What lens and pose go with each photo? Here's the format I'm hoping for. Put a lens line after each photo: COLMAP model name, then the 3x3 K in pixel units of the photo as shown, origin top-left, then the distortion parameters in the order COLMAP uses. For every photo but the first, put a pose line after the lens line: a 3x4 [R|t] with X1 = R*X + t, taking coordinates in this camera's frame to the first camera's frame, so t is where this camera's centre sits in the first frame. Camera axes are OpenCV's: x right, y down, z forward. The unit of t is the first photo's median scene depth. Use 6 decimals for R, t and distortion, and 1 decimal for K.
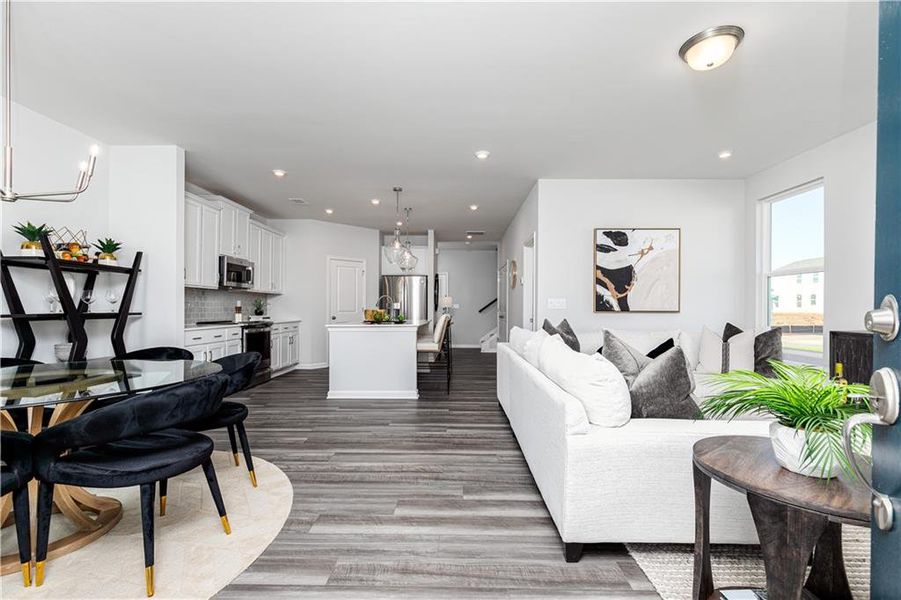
lens RADIAL K [[398.7, 0, 445.3], [0, 398.7, 304.3], [0, 0, 1]] dist [0.002263, -0.000539]
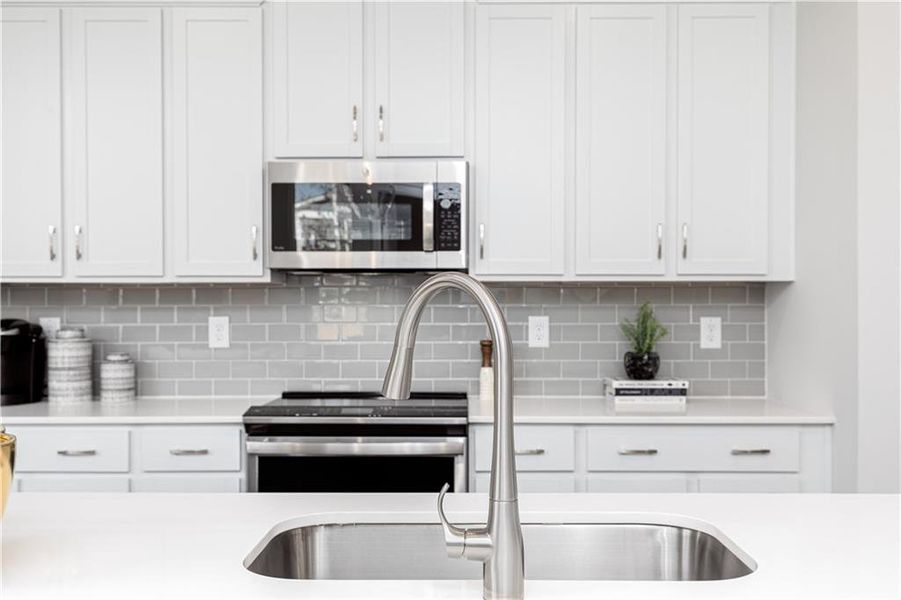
lens RADIAL K [[834.5, 0, 451.3], [0, 834.5, 294.1], [0, 0, 1]] dist [0.055694, 0.000000]
pose [[0.020402, -0.028523, -0.999385, 0.022447], [0.010984, 0.999539, -0.028303, -0.008197], [0.999732, -0.010400, 0.020706, 0.872603]]
